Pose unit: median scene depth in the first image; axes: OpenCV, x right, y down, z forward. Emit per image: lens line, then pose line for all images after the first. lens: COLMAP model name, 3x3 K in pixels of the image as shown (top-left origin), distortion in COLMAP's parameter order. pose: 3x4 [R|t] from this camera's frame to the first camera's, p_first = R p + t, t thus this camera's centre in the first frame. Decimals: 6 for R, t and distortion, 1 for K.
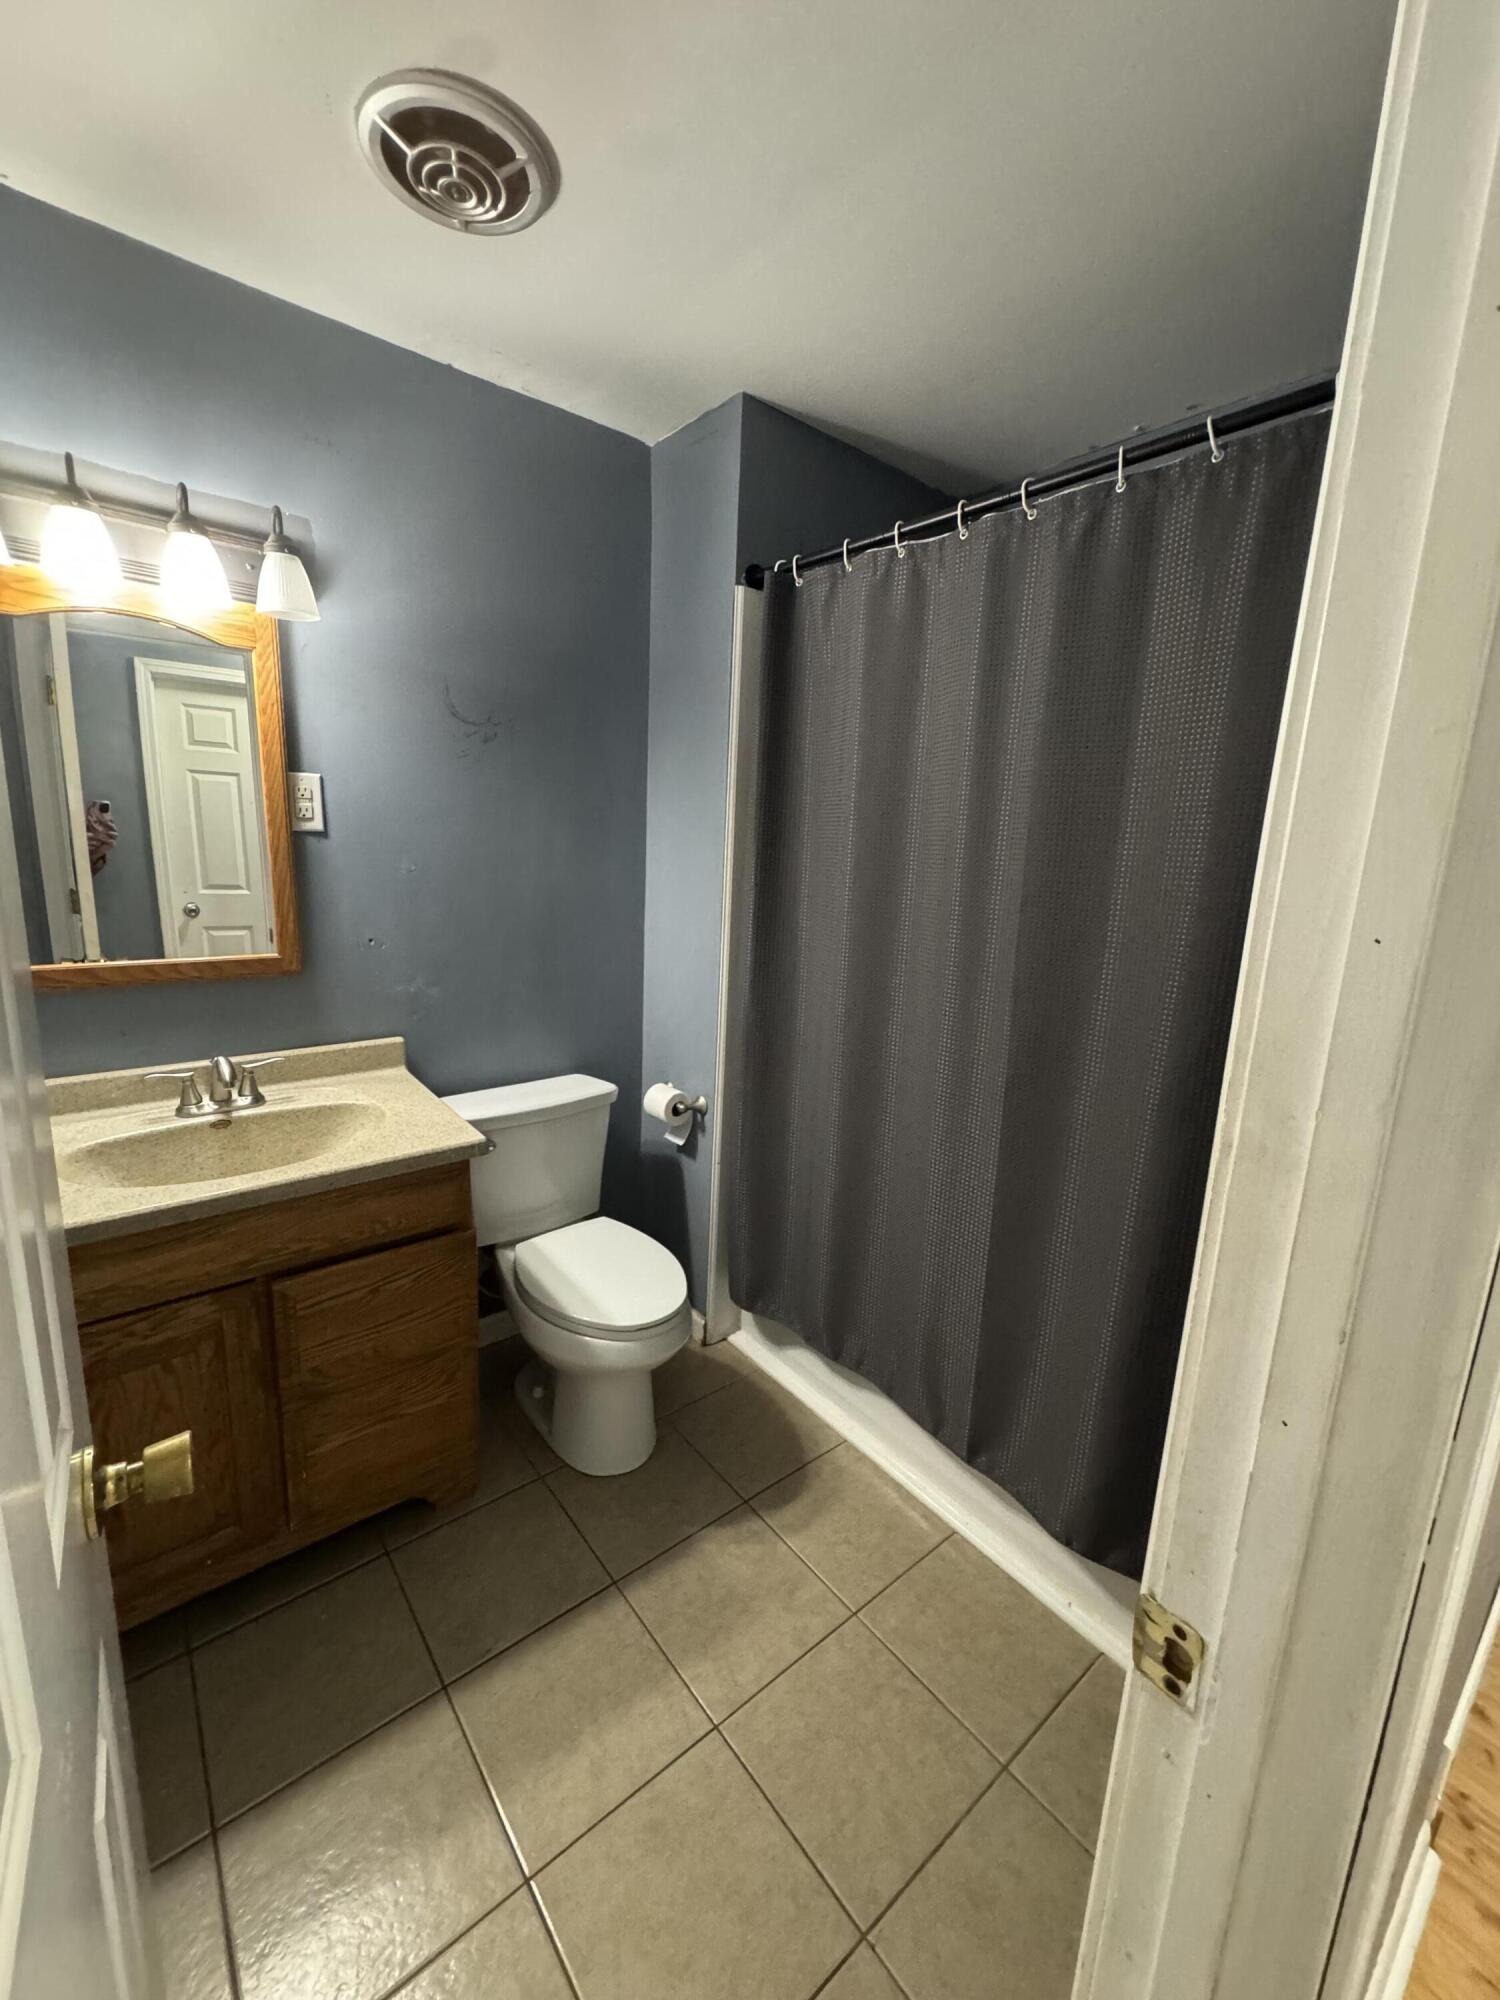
lens RADIAL K [[802.2, 0, 749.8], [0, 802.2, 1000.9], [0, 0, 1]] dist [0.000864, -0.000504]
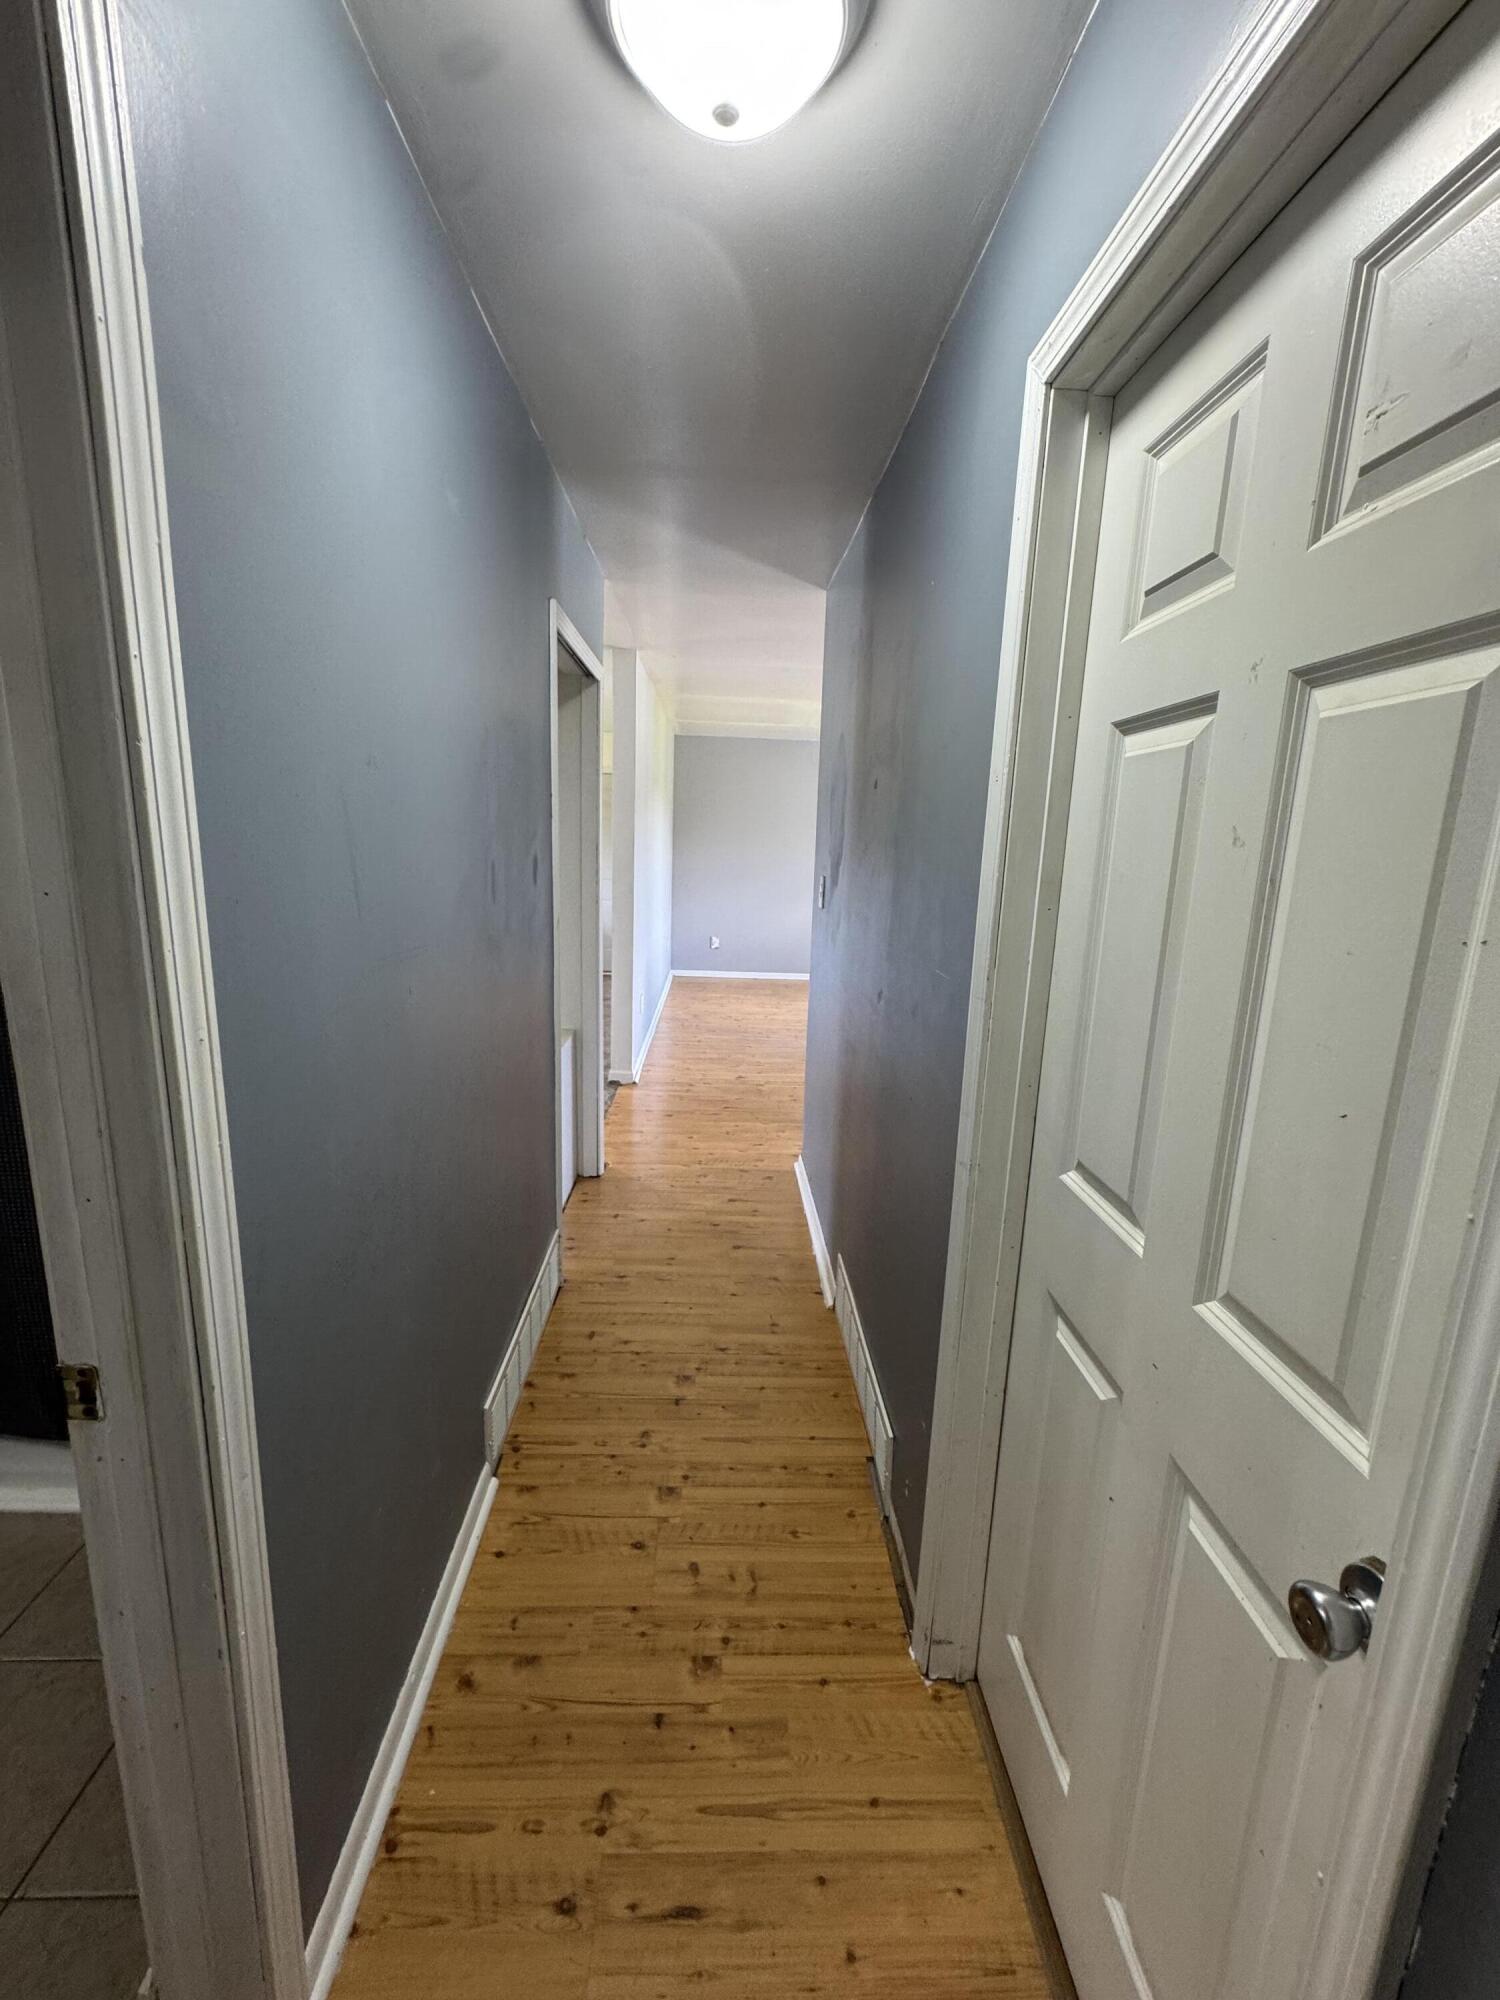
lens RADIAL K [[802.2, 0, 764.9], [0, 802.2, 1002.3], [0, 0, 1]] dist [0.000864, -0.000504]
pose [[0.603338, -0.172427, 0.778622, 0.116646], [0.140563, 0.984053, 0.109001, 0.059244], [-0.785000, 0.043681, 0.617953, -0.411160]]
